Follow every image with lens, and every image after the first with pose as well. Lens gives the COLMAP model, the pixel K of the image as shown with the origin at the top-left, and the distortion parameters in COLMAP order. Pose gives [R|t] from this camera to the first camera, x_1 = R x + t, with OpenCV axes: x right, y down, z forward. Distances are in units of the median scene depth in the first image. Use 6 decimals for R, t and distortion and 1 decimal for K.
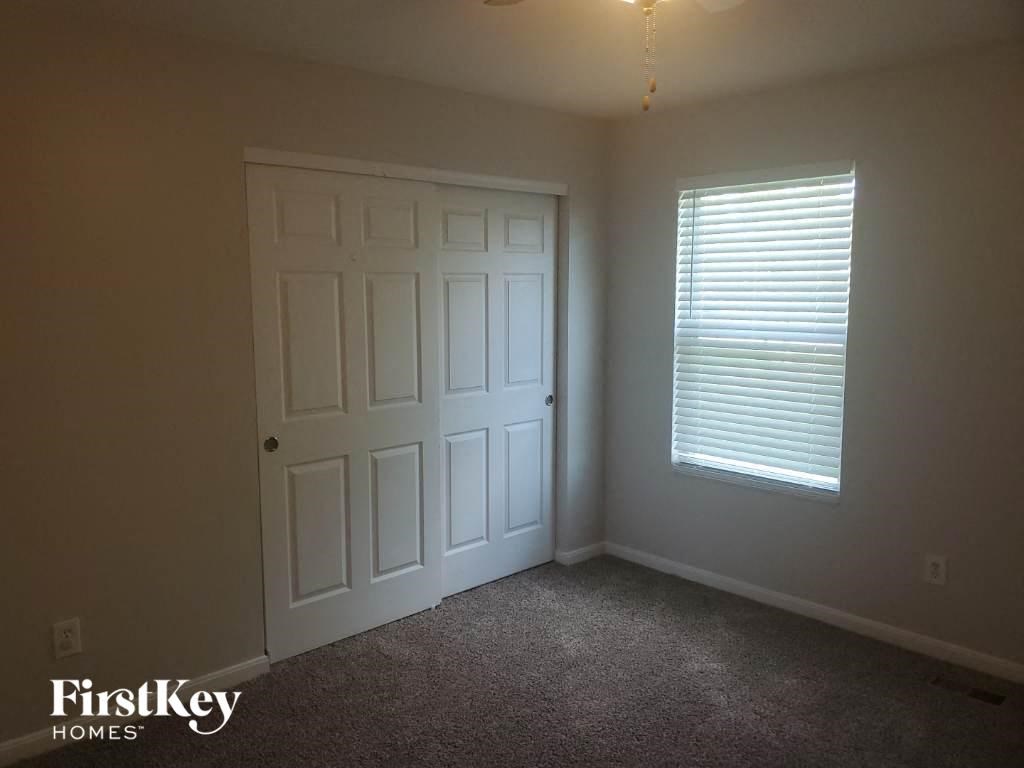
lens RADIAL K [[804.3, 0, 510.4], [0, 804.3, 383.7], [0, 0, 1]] dist [-0.002363, 0.004132]
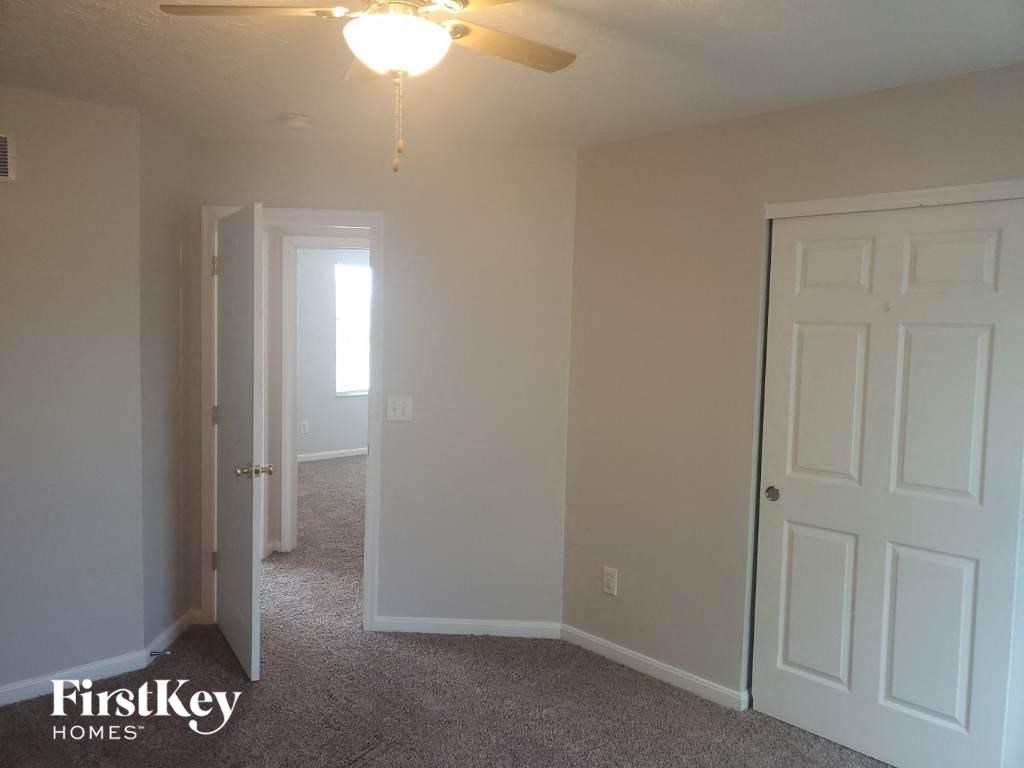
lens RADIAL K [[804.3, 0, 509.5], [0, 804.3, 383.0], [0, 0, 1]] dist [-0.002363, 0.004132]
pose [[0.000361, 0.077349, -0.997004, 0.659536], [-0.148881, 0.985897, 0.076434, -0.084015], [0.988855, 0.148407, 0.011872, 0.613405]]
